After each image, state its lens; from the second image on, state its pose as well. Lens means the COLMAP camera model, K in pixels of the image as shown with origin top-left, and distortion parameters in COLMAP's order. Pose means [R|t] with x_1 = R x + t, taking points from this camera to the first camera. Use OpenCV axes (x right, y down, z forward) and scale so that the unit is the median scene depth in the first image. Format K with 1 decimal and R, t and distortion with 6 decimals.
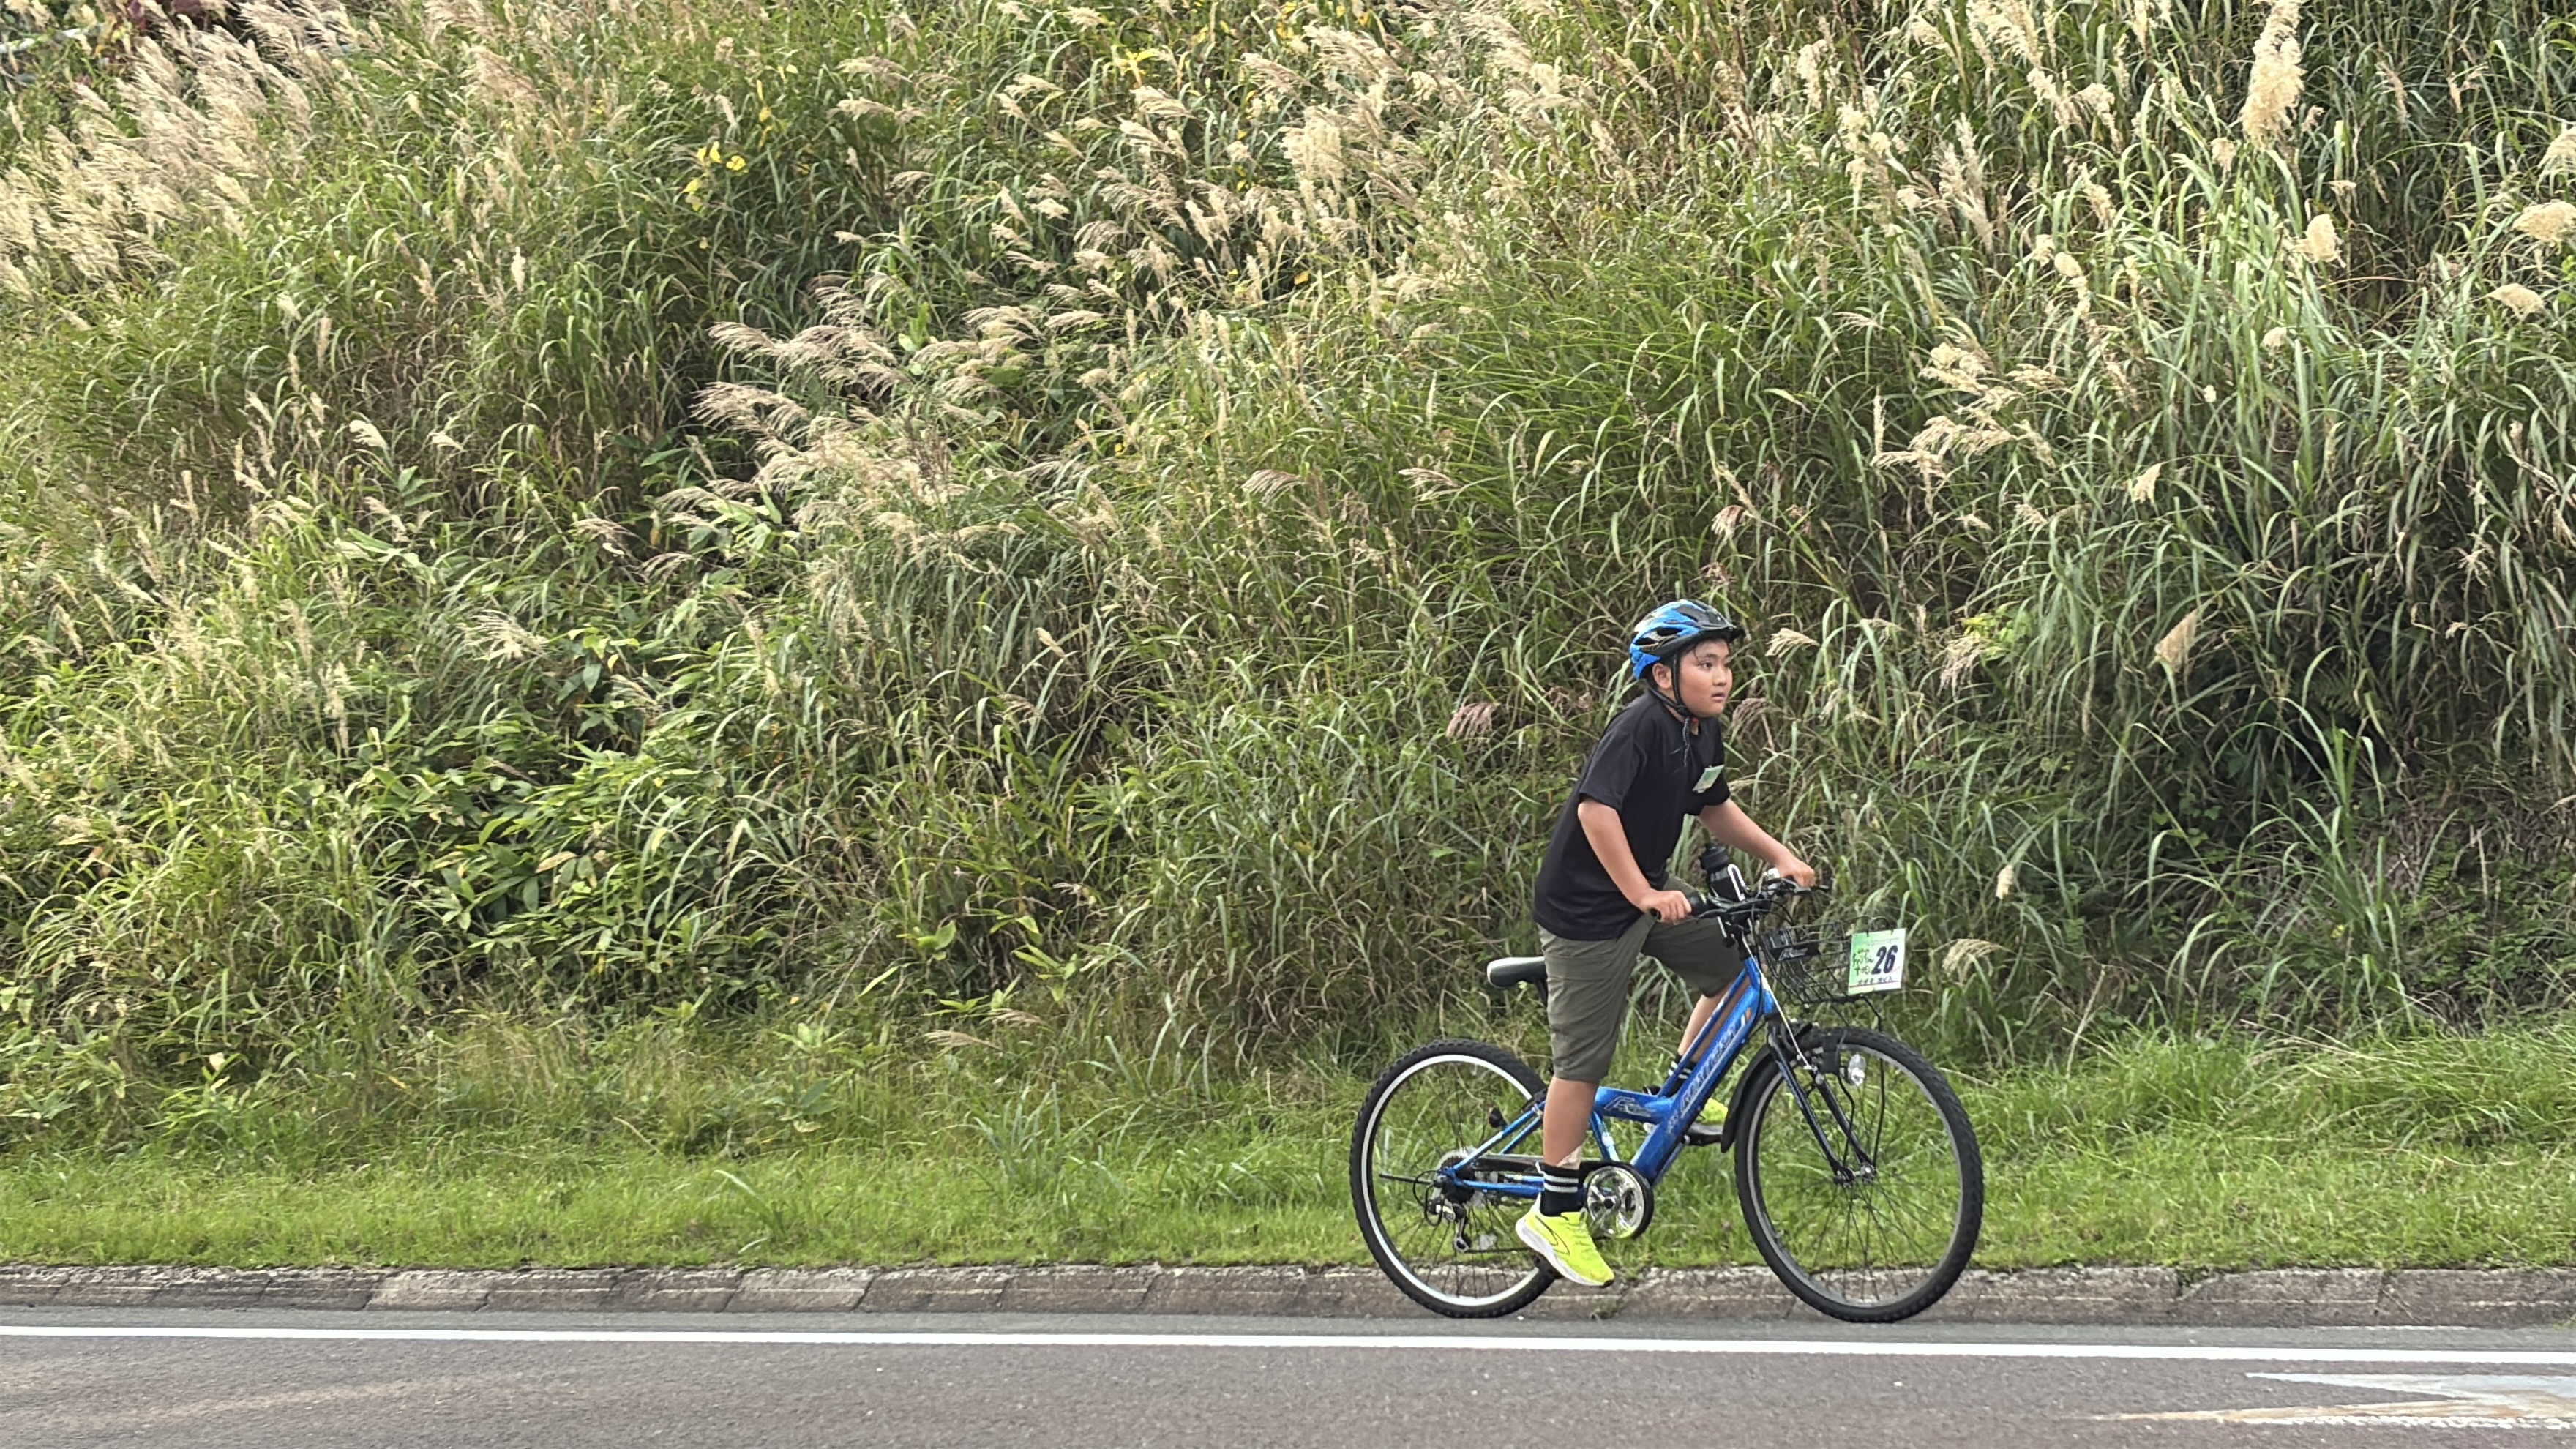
lens RADIAL K [[5480.1, 0, 1317.6], [0, 5480.1, 673.8], [0, 0, 1]] dist [0.241401, 0.000000]
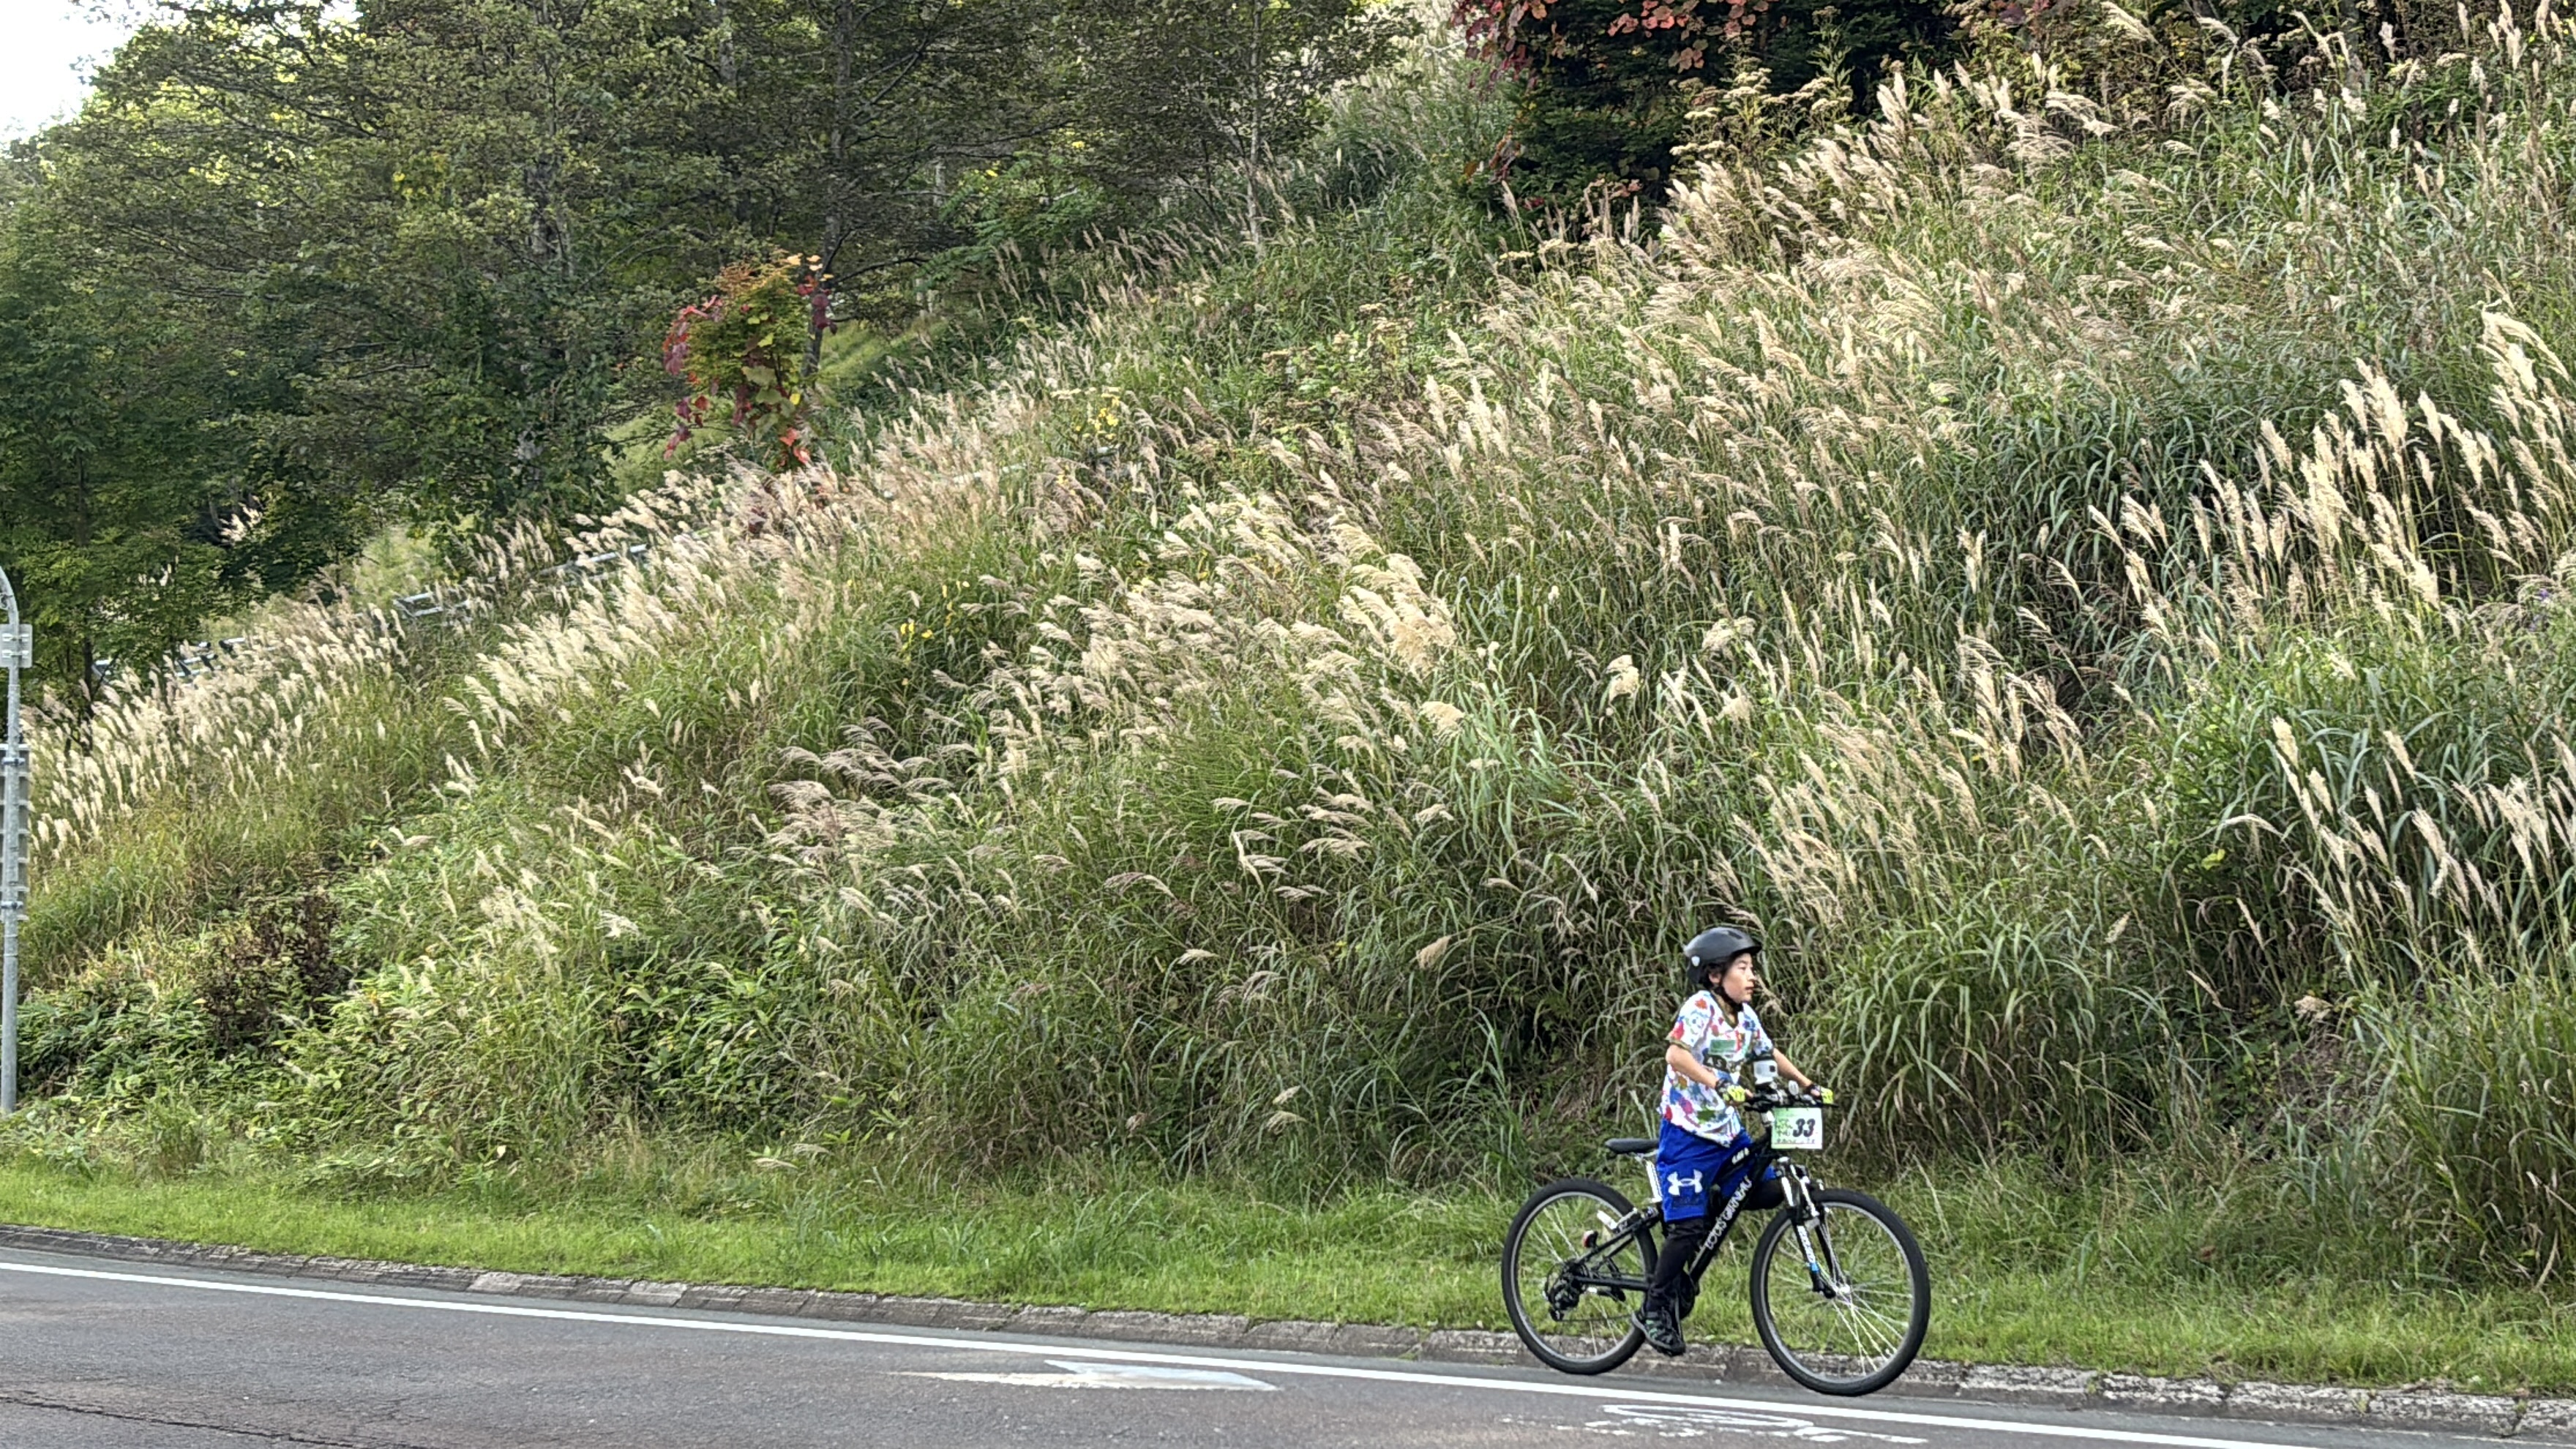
lens RADIAL K [[3784.8, 0, 1414.7], [0, 3784.8, 680.2], [0, 0, 1]] dist [0.201259, 0.000000]
pose [[0.988272, 0.045633, -0.145728, 0.381206], [-0.055138, 0.996561, -0.061860, -0.027070], [0.142404, 0.069170, 0.987389, -0.243217]]
